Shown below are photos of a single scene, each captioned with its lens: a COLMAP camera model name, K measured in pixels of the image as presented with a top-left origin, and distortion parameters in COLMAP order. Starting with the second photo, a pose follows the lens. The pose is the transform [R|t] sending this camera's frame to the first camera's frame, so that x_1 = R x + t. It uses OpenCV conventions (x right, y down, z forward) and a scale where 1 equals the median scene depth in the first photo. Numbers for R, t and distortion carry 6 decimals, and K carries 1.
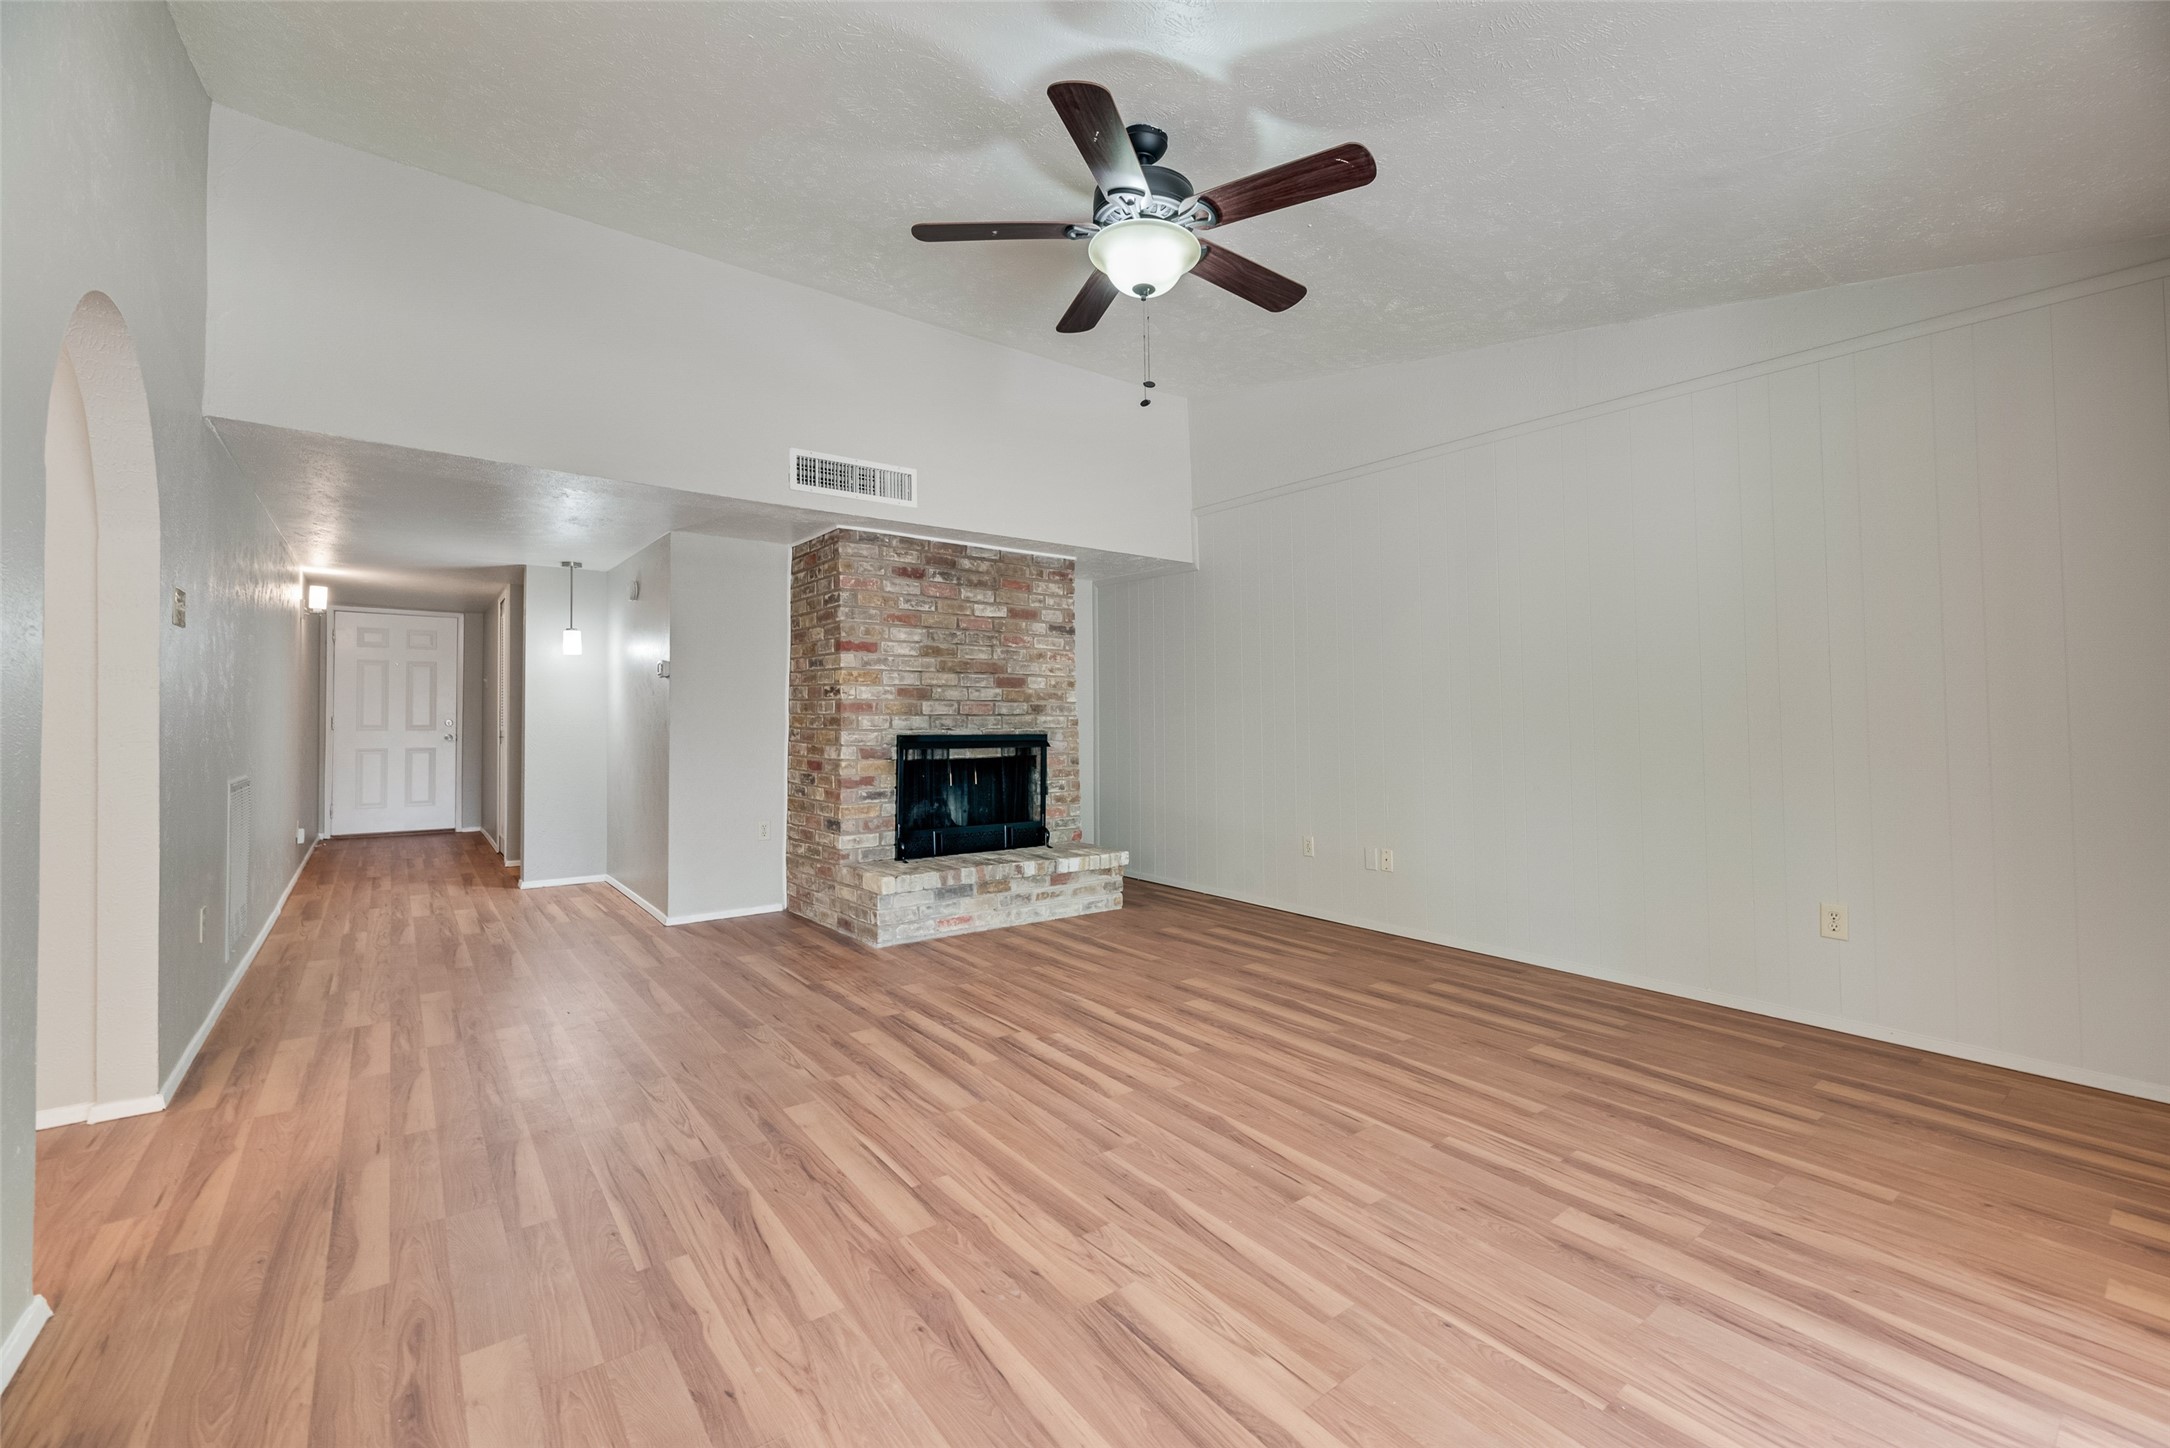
lens RADIAL K [[888.5, 0, 1093.5], [0, 888.5, 720.3], [0, 0, 1]] dist [-0.002029, -0.000121]
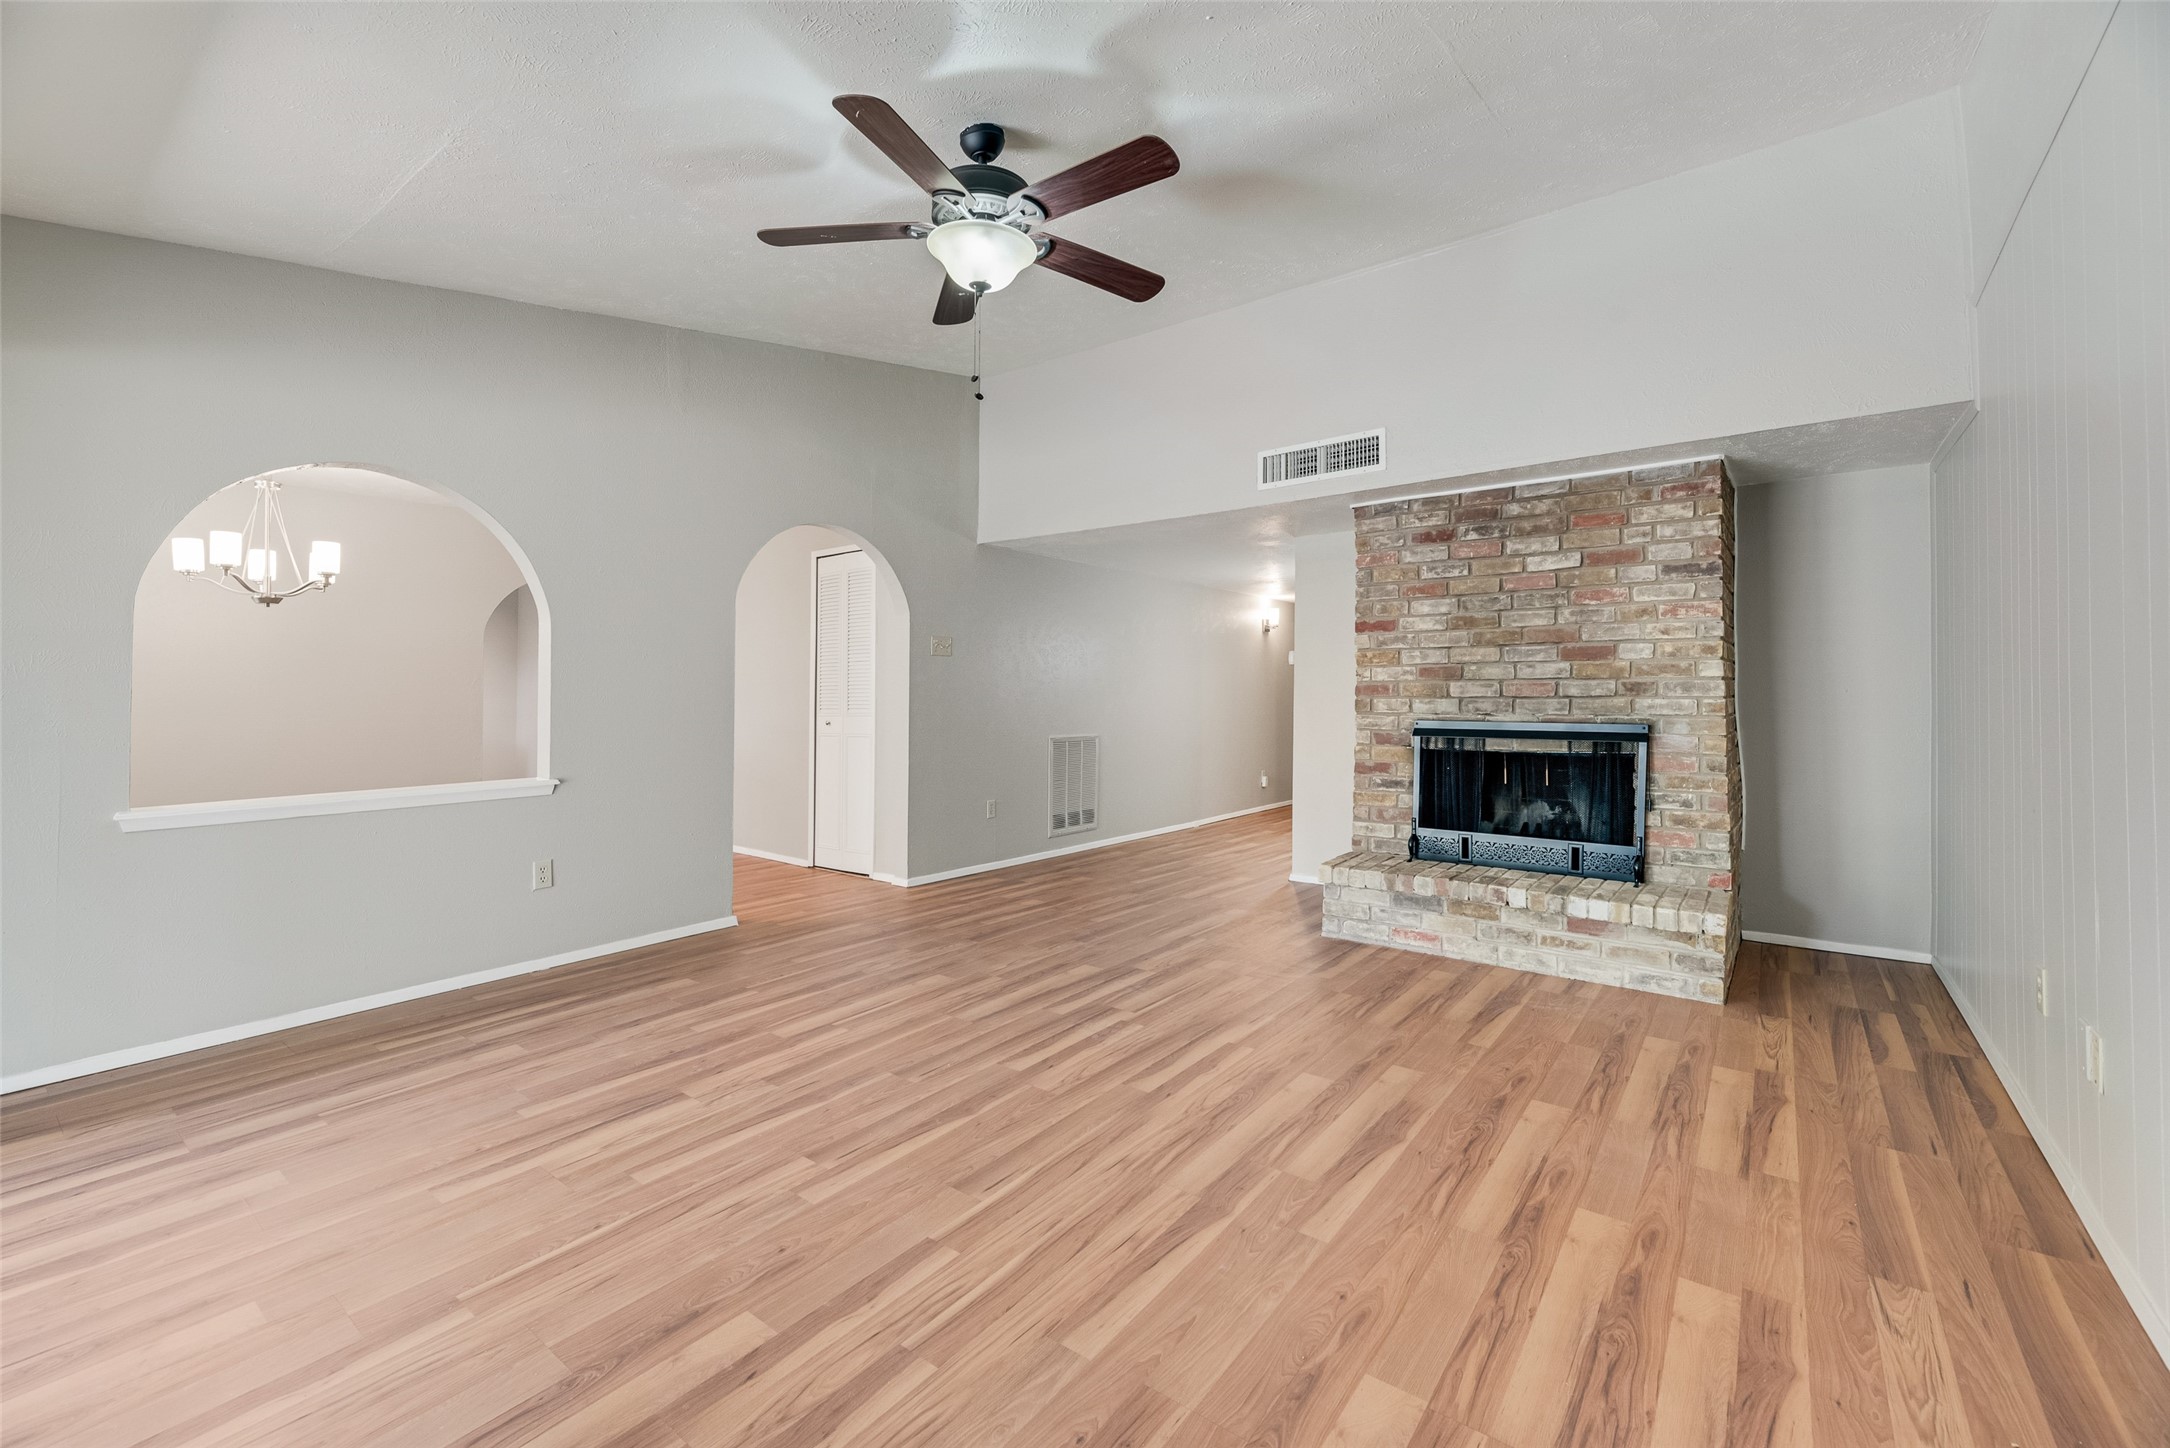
lens RADIAL K [[895.5, 0, 1099.1], [0, 895.5, 710.3], [0, 0, 1]] dist [-0.001765, -0.000174]
pose [[0.263612, 0.010837, -0.964568, 0.792407], [-0.001072, 0.999940, 0.010942, -0.003844], [0.964628, -0.001851, 0.263607, 0.620284]]
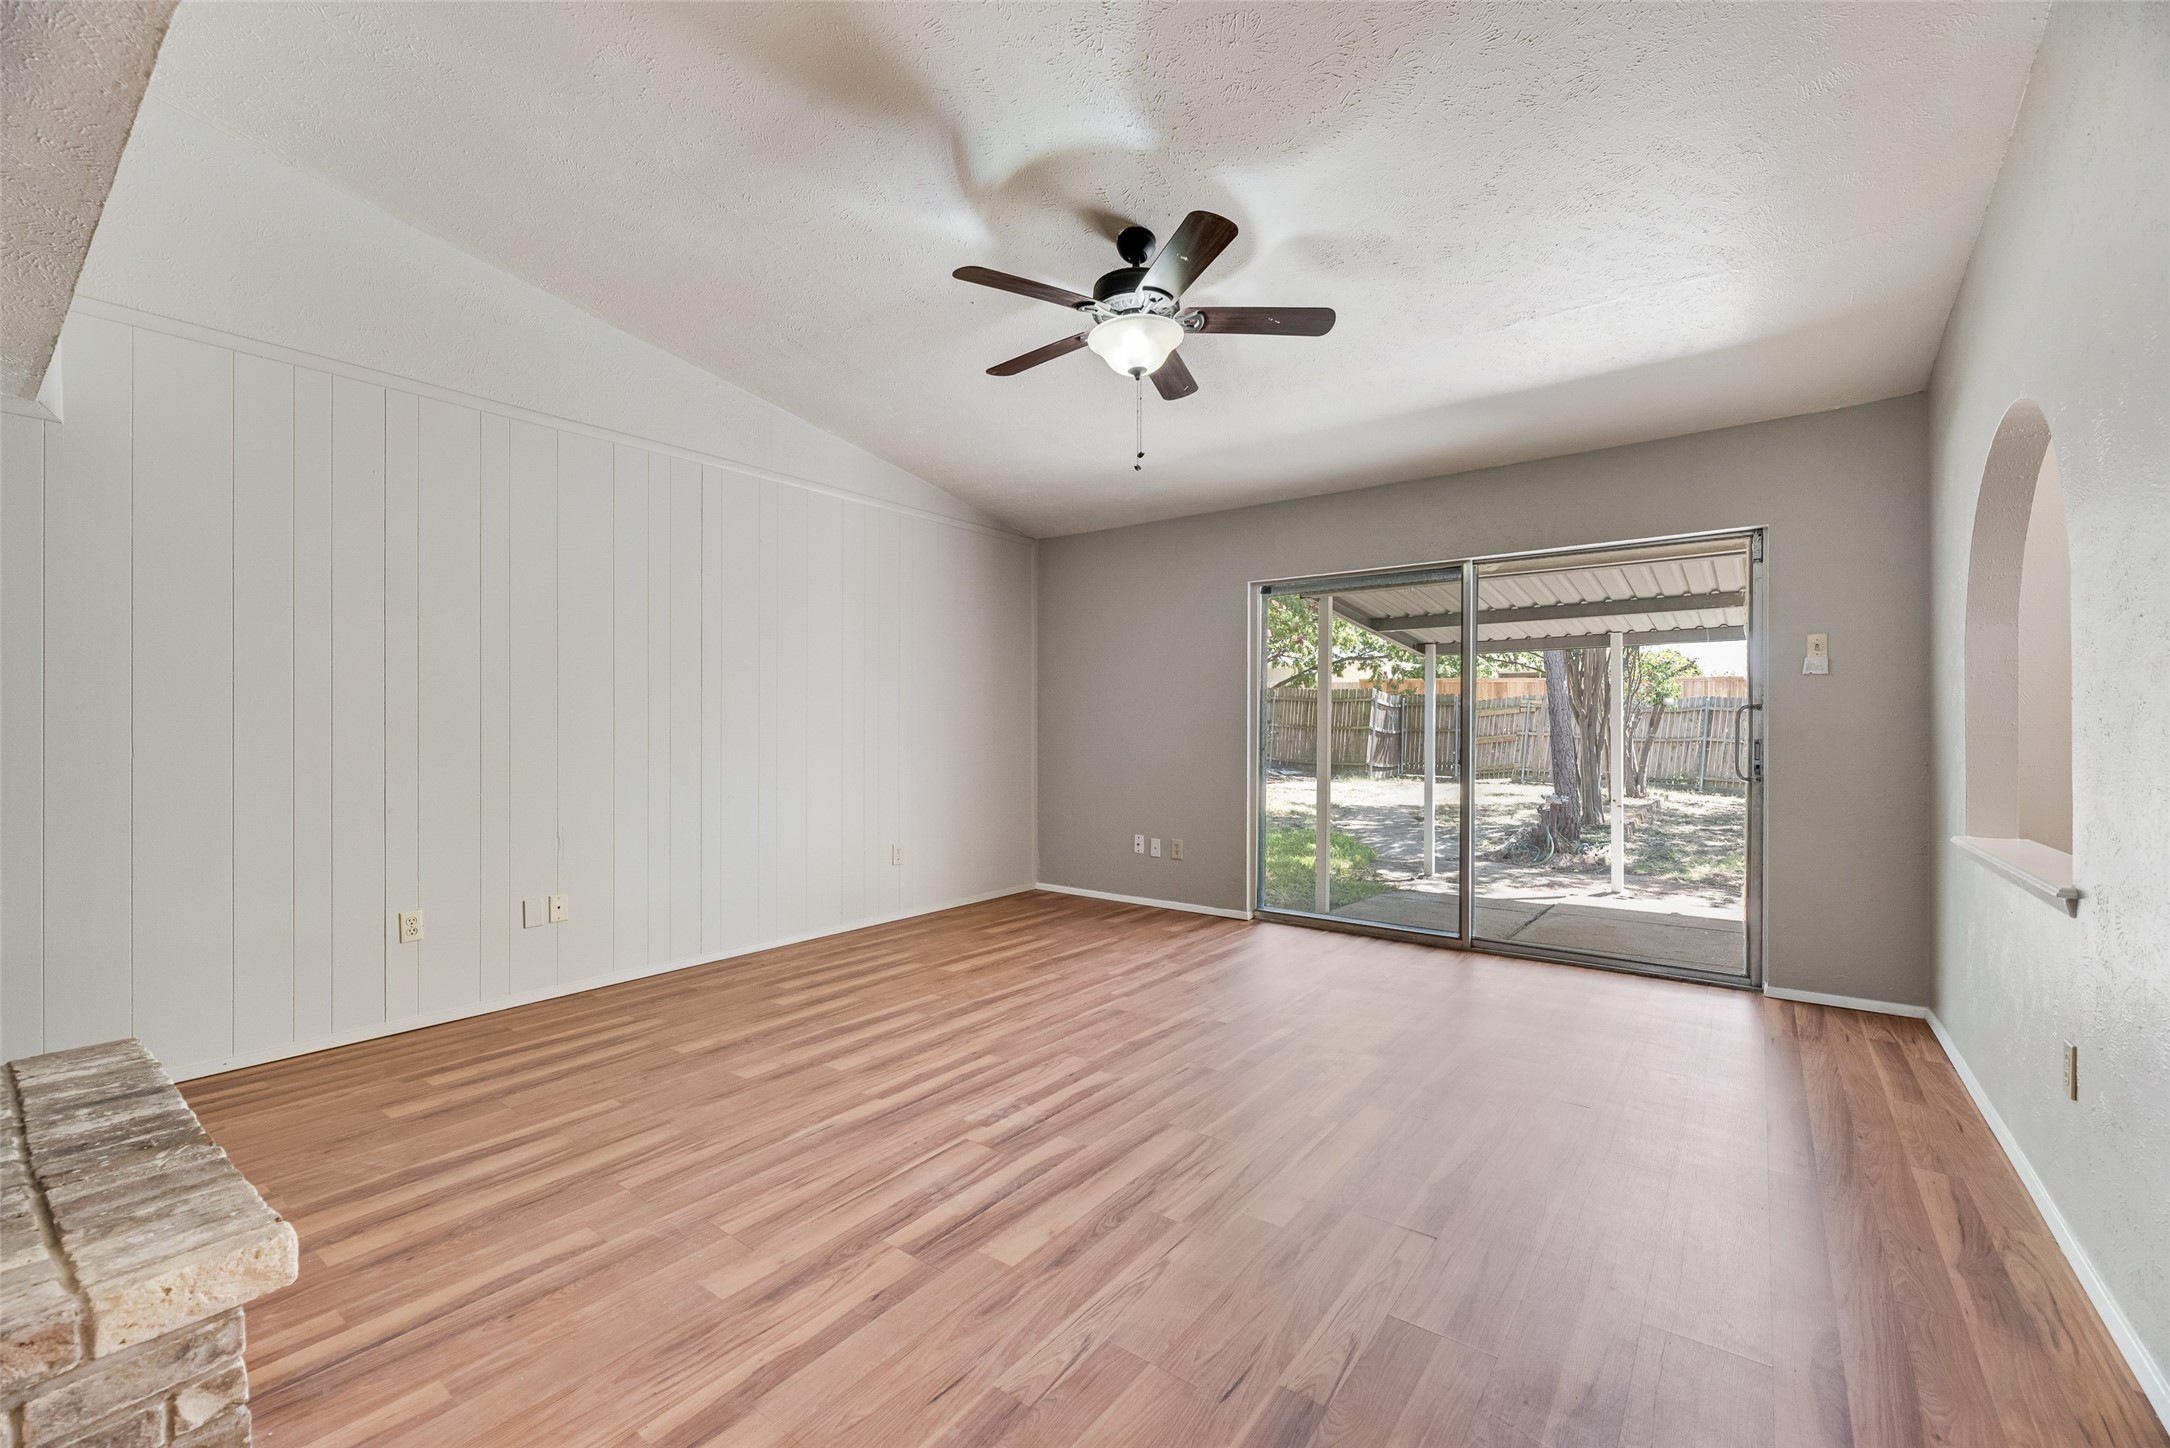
lens RADIAL K [[882.6, 0, 1089.1], [0, 882.6, 728.0], [0, 0, 1]] dist [-0.002560, -0.000514]
pose [[-0.250394, -0.002114, 0.968142, -0.763281], [0.005804, 0.999976, 0.003685, -0.009401], [-0.968127, 0.006542, -0.250376, 0.971583]]
